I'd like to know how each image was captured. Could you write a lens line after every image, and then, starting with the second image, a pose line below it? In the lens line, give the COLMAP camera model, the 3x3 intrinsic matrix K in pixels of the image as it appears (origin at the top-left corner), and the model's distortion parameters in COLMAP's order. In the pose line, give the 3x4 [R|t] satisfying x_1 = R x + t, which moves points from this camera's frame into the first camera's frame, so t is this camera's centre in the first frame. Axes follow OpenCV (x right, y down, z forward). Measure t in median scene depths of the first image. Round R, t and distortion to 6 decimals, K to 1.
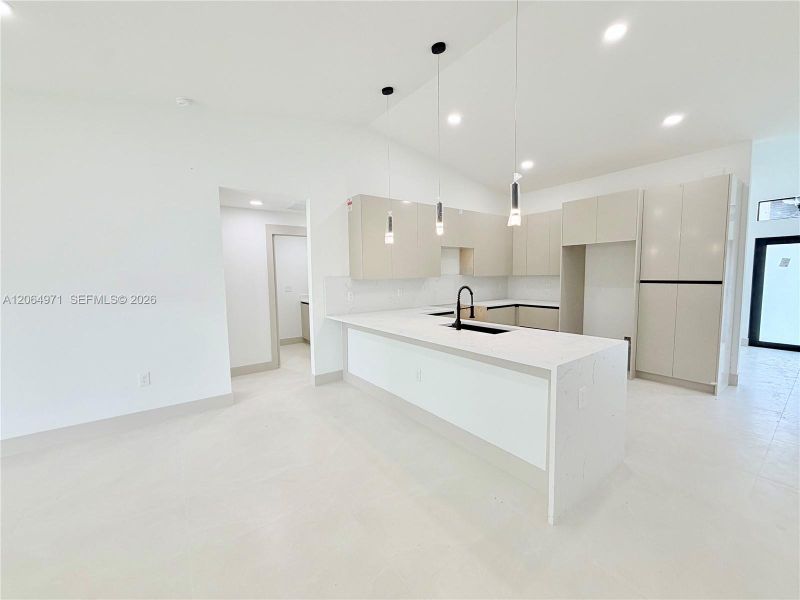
lens RADIAL K [[326.2, 0, 398.3], [0, 326.2, 303.1], [0, 0, 1]] dist [0.009491, -0.000217]
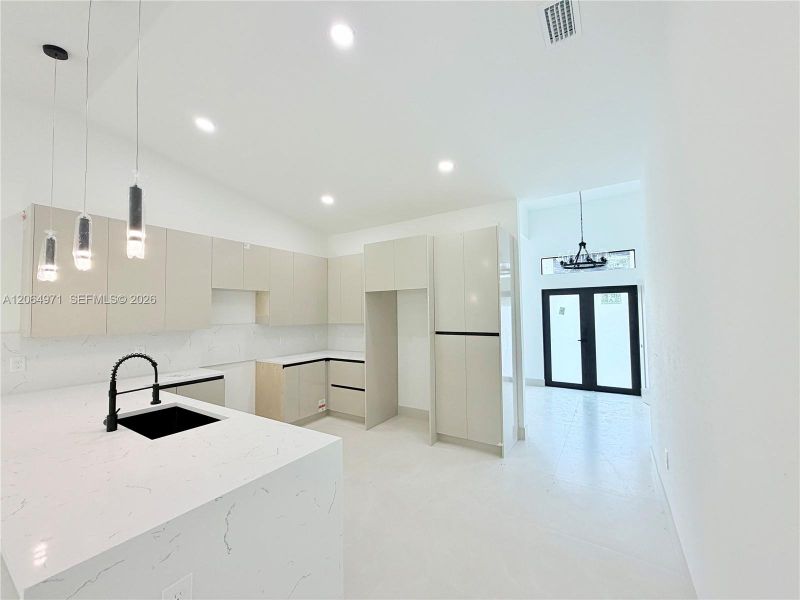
lens RADIAL K [[326.2, 0, 396.5], [0, 326.2, 305.3], [0, 0, 1]] dist [0.009491, -0.000217]
pose [[0.940282, 0.010356, 0.340240, 0.278477], [0.030217, 0.993052, -0.113734, -0.035589], [-0.339054, 0.117223, 0.933435, 0.149905]]
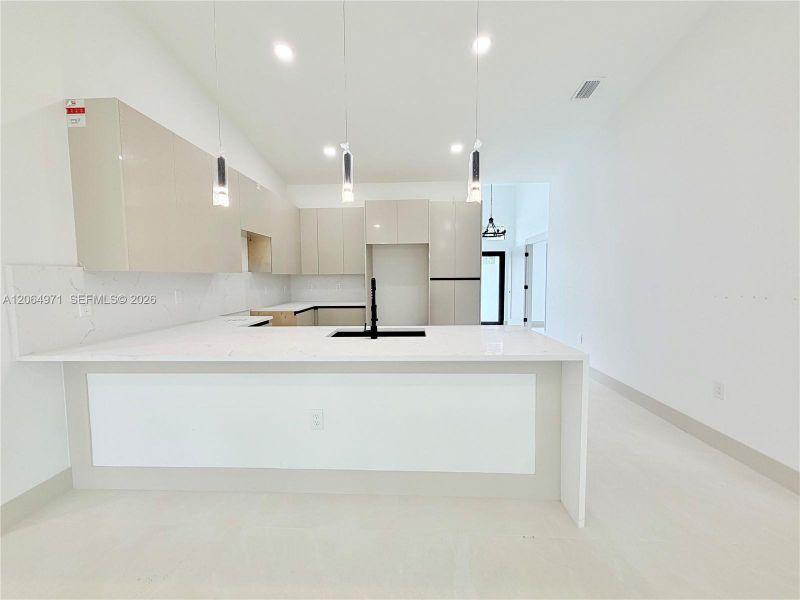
lens RADIAL K [[326.2, 0, 397.8], [0, 326.2, 299.7], [0, 0, 1]] dist [0.009491, -0.000217]
pose [[0.628045, -0.043387, 0.776966, -0.212344], [0.067649, 0.997709, 0.001030, -0.000862], [-0.775231, 0.051914, 0.629541, 0.311097]]
